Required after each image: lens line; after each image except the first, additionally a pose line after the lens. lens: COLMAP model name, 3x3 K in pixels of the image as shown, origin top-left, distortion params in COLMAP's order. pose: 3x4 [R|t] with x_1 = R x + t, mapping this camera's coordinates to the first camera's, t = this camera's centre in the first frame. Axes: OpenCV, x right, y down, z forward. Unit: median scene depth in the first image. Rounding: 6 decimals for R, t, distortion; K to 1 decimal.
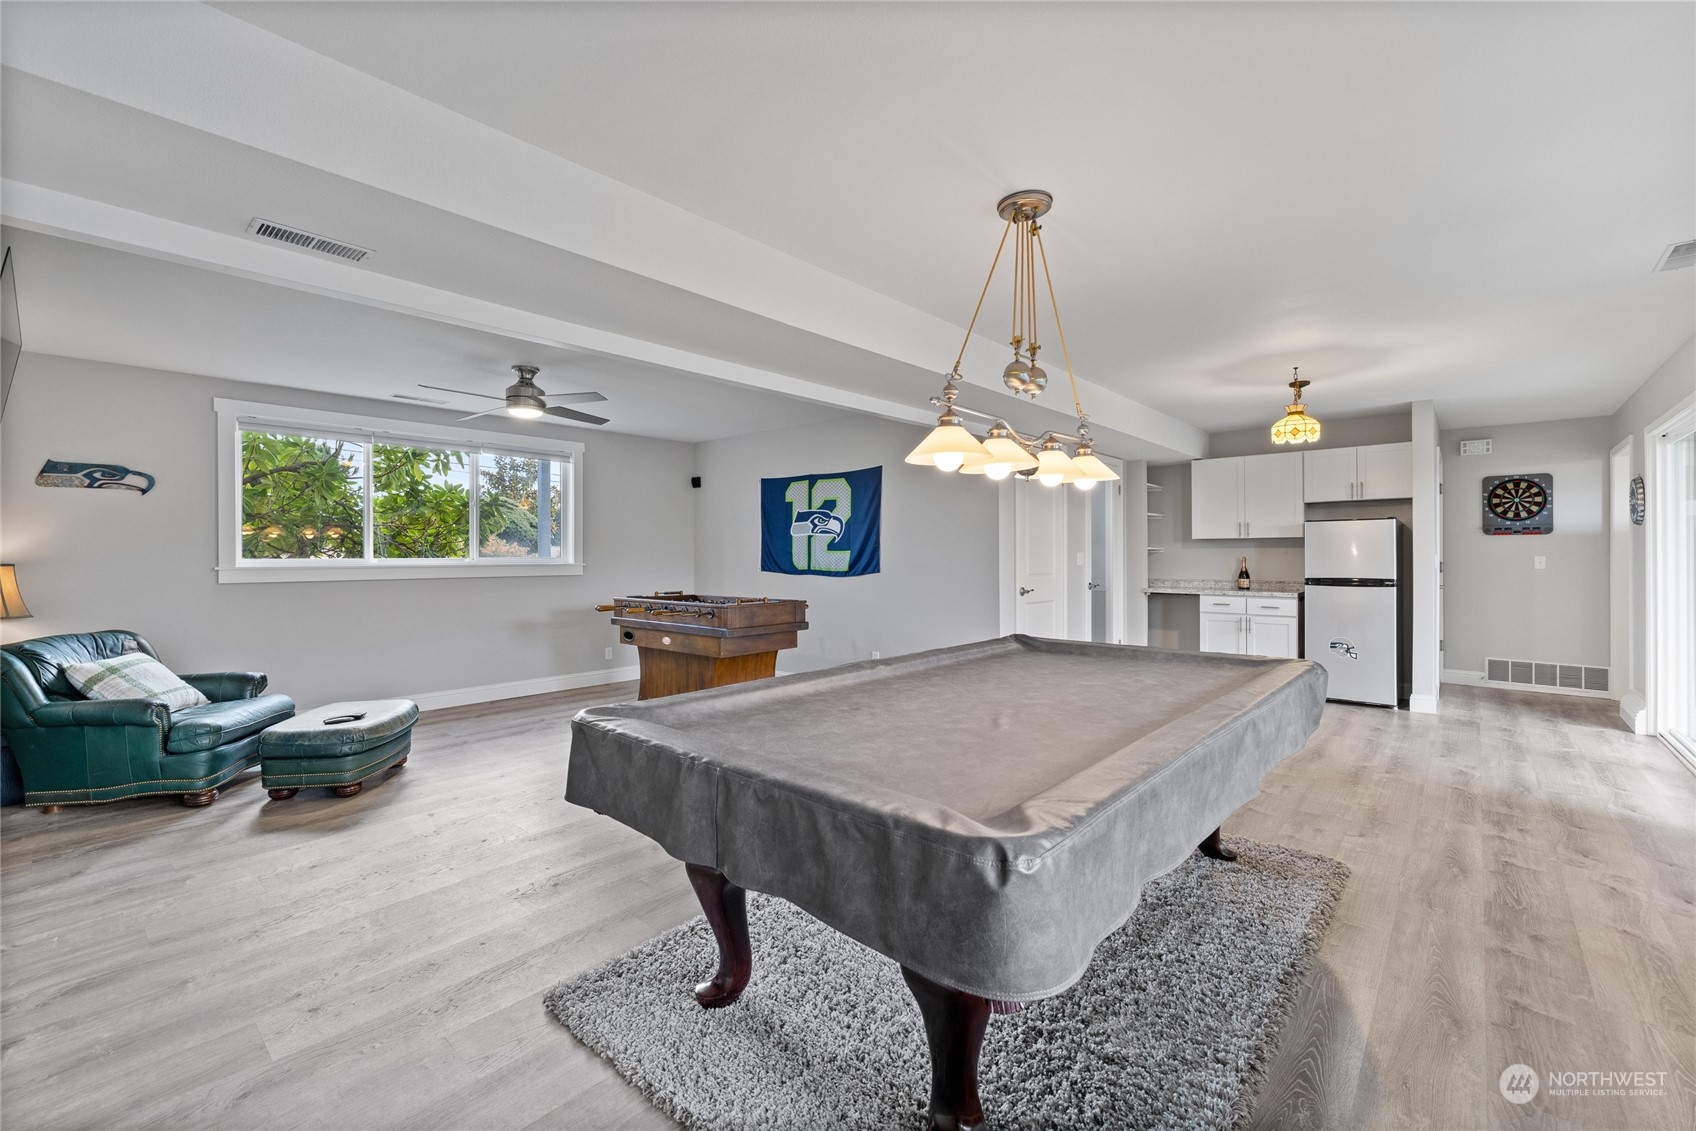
lens RADIAL K [[715.3, 0, 826.6], [0, 715.3, 554.9], [0, 0, 1]] dist [-0.001023, 0.000186]
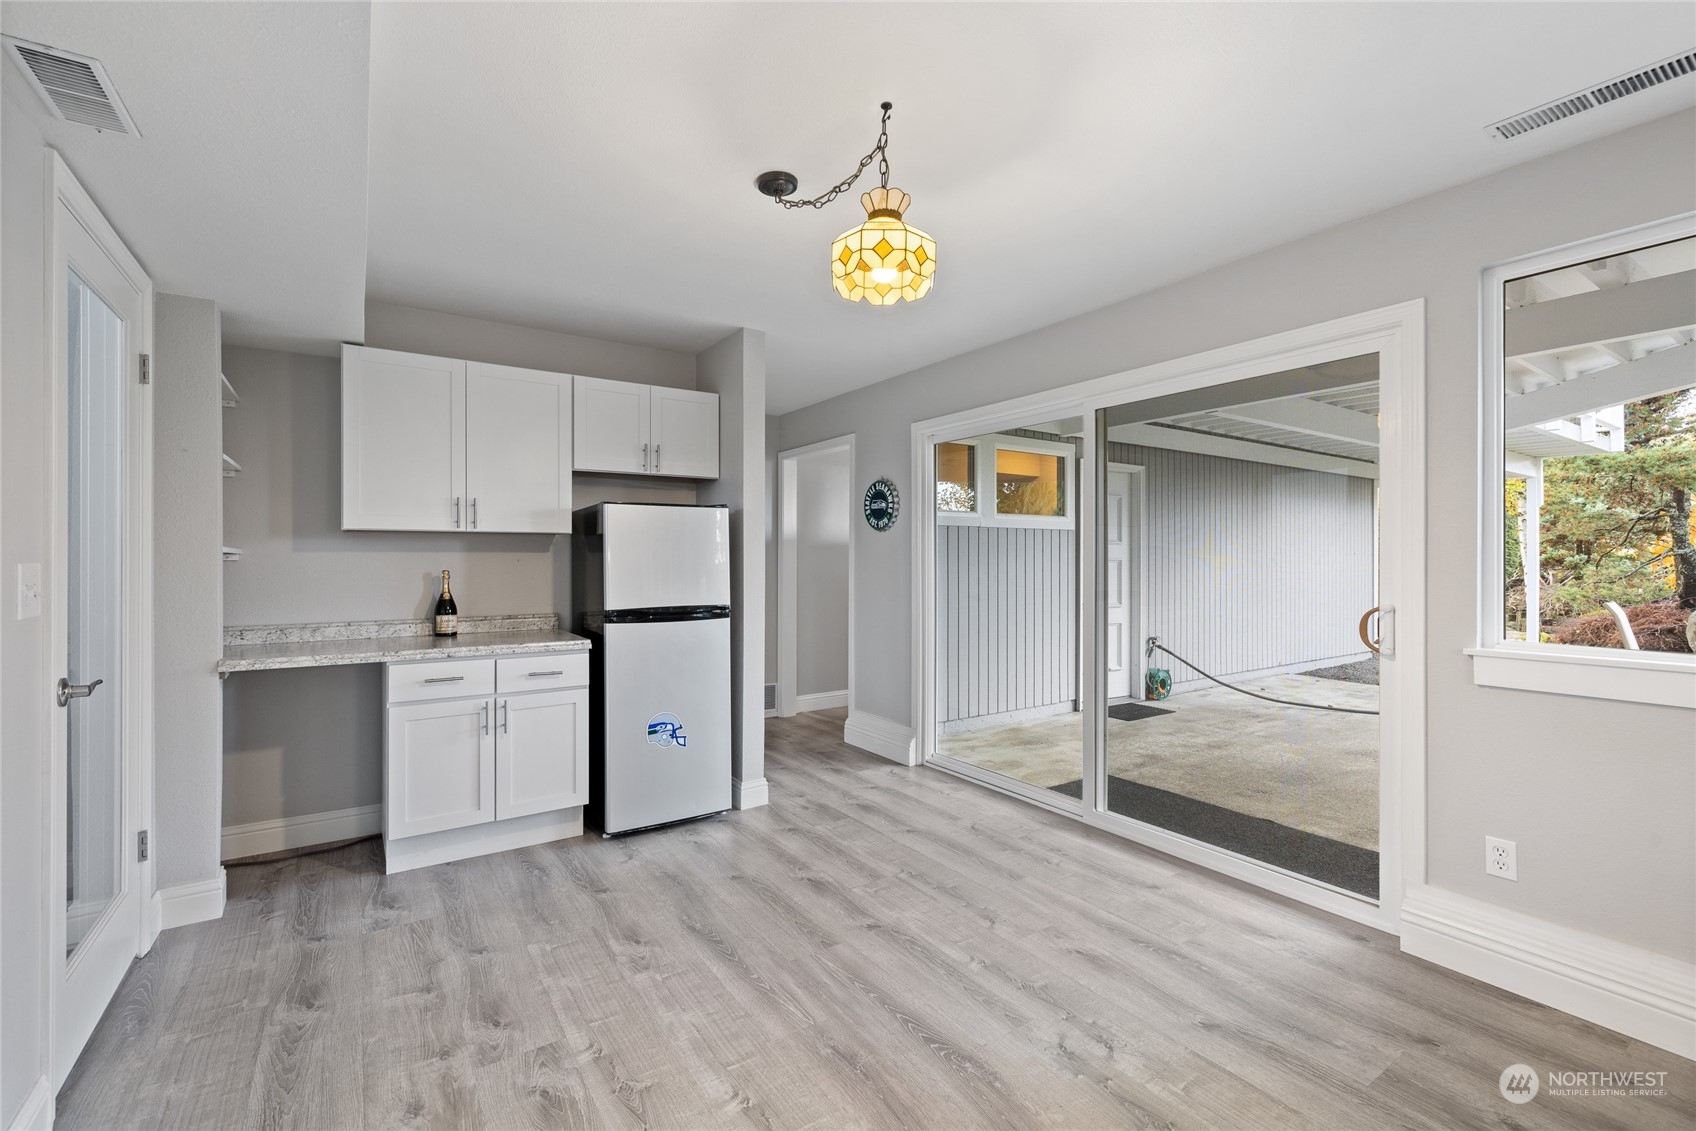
lens RADIAL K [[715.3, 0, 826.6], [0, 715.3, 554.9], [0, 0, 1]] dist [-0.001023, 0.000186]
pose [[0.252032, 0.012243, 0.967641, 0.190348], [0.001229, 0.999915, -0.012972, -0.000906], [-0.967718, 0.004458, 0.251996, 0.671944]]
